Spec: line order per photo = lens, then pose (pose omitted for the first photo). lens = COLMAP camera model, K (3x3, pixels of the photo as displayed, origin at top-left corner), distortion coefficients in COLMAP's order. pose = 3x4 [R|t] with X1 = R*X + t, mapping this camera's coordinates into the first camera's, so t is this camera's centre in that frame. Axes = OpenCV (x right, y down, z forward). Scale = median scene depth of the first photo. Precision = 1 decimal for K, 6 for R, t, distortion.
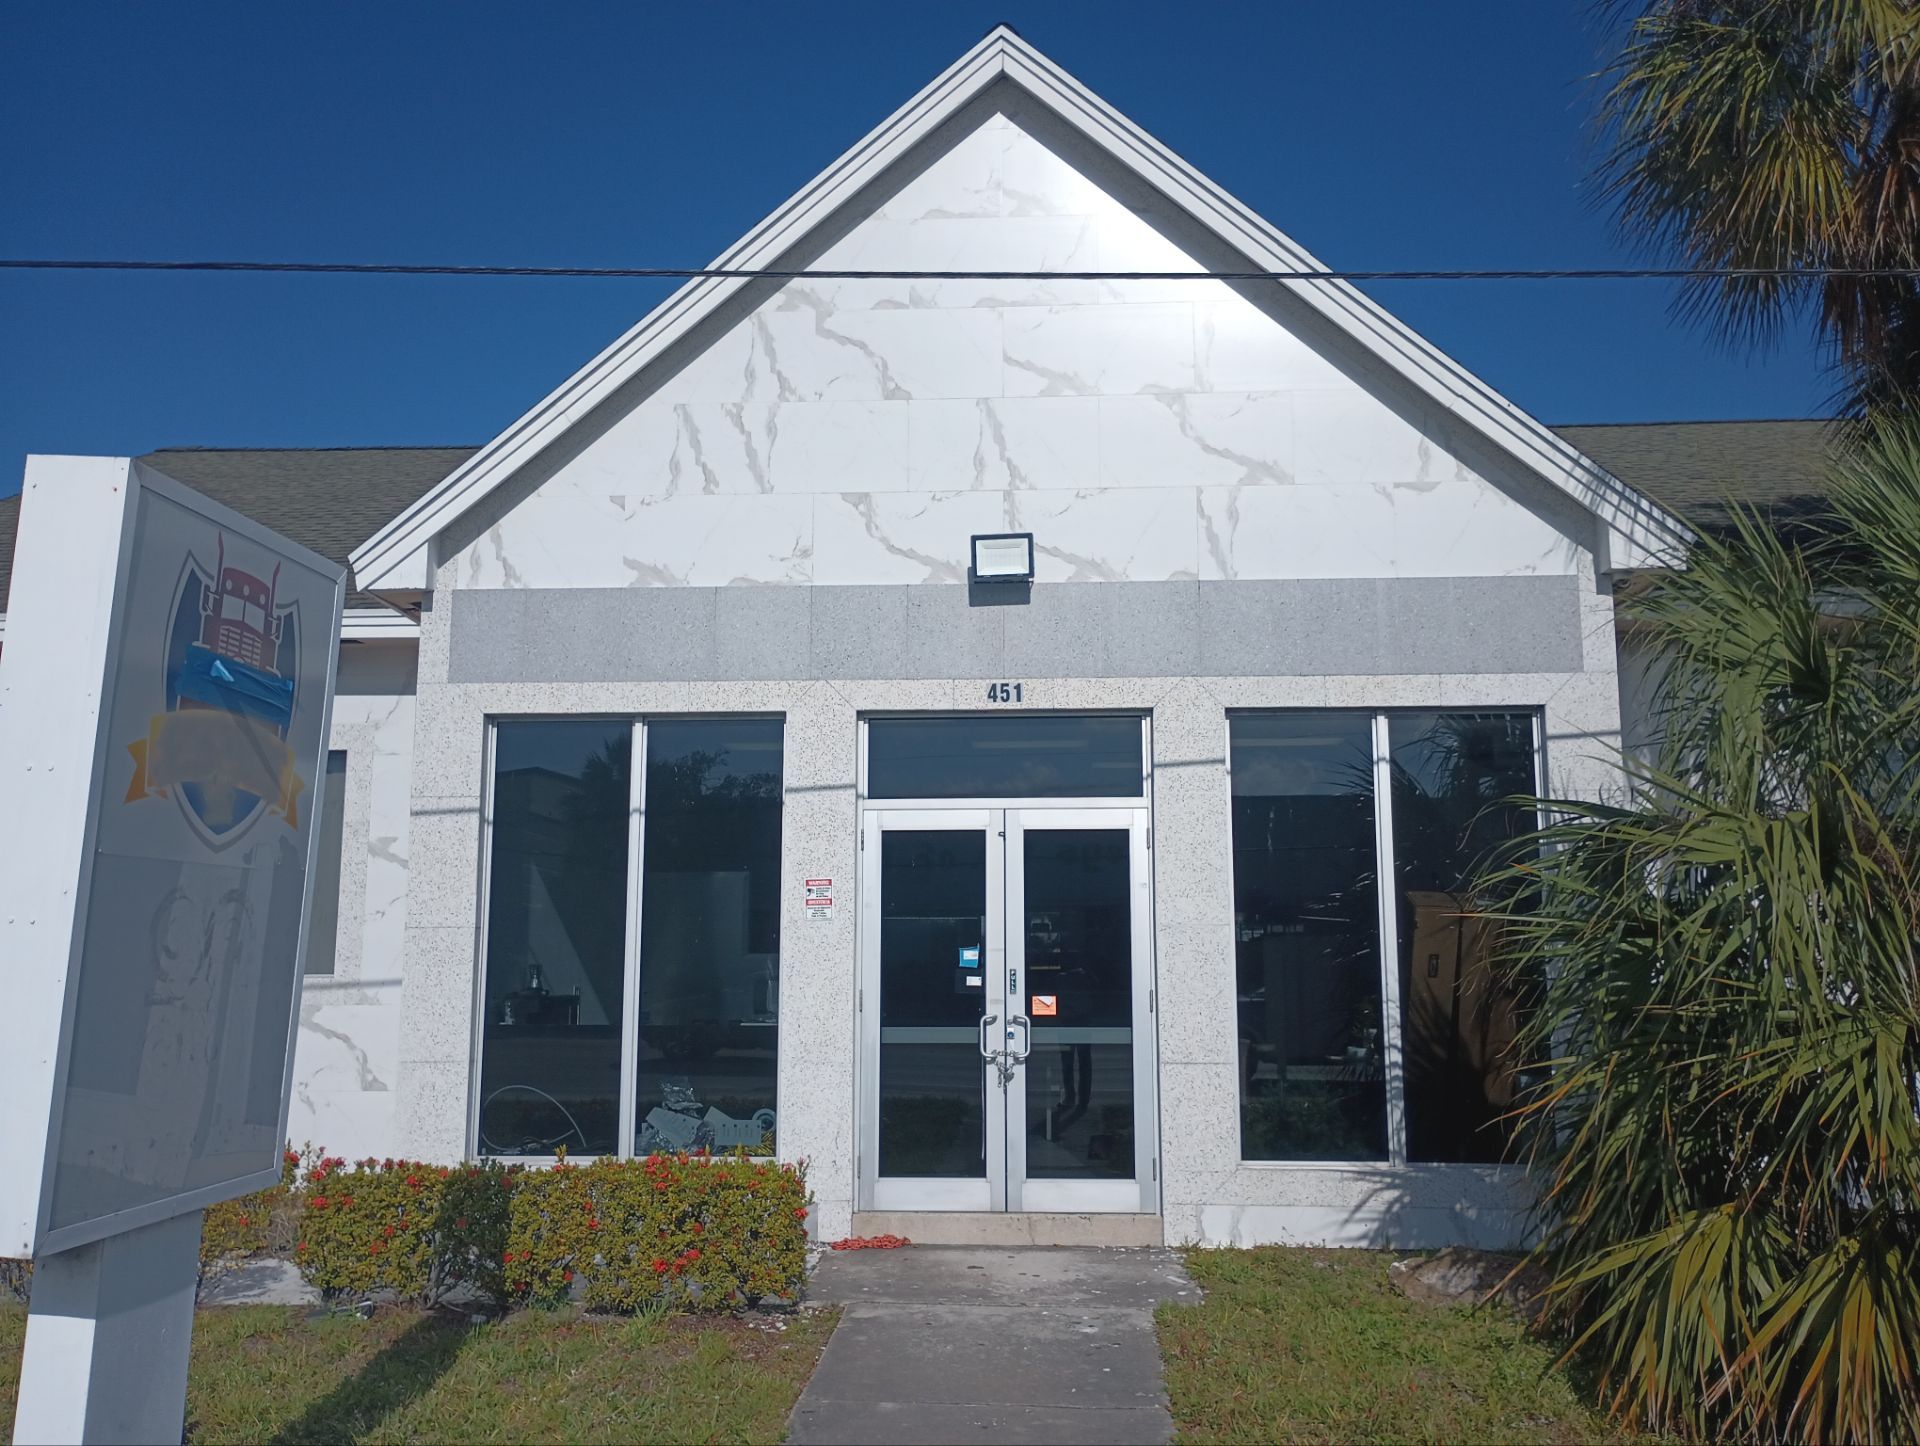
lens RADIAL K [[1592.2, 0, 957.8], [0, 1592.2, 722.8], [0, 0, 1]] dist [0.026545, -0.011072]
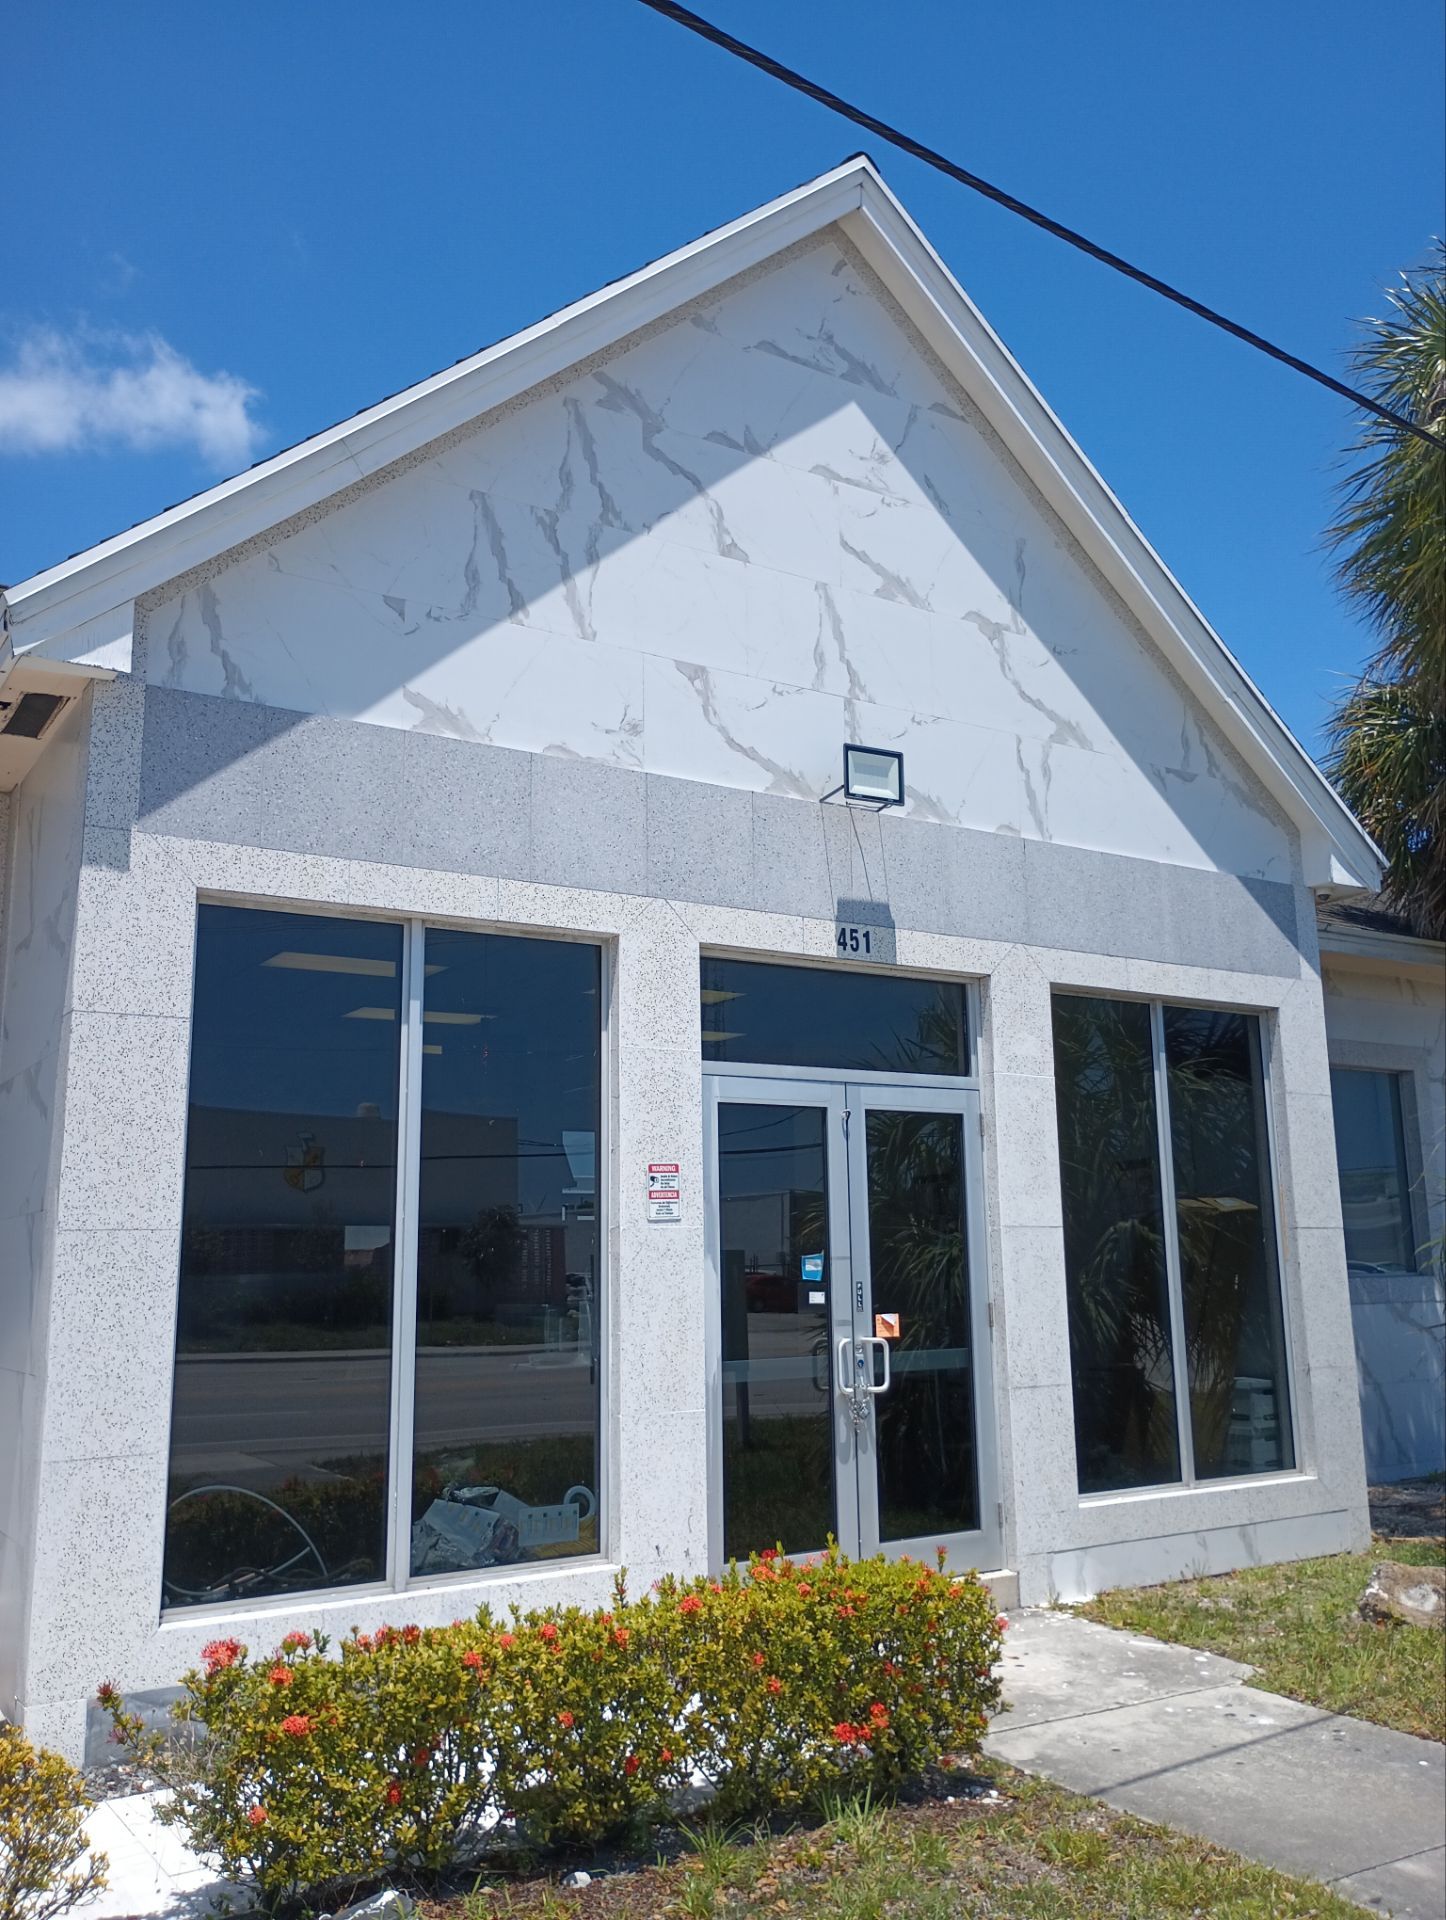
lens RADIAL K [[1592.2, 0, 723.0], [0, 1592.2, 960.0], [0, 0, 1]] dist [0.026545, -0.011072]
pose [[0.811106, 0.097201, 0.576765, -0.494577], [-0.069790, 0.995133, -0.069561, 0.052561], [-0.580720, 0.016169, 0.813943, 0.372493]]
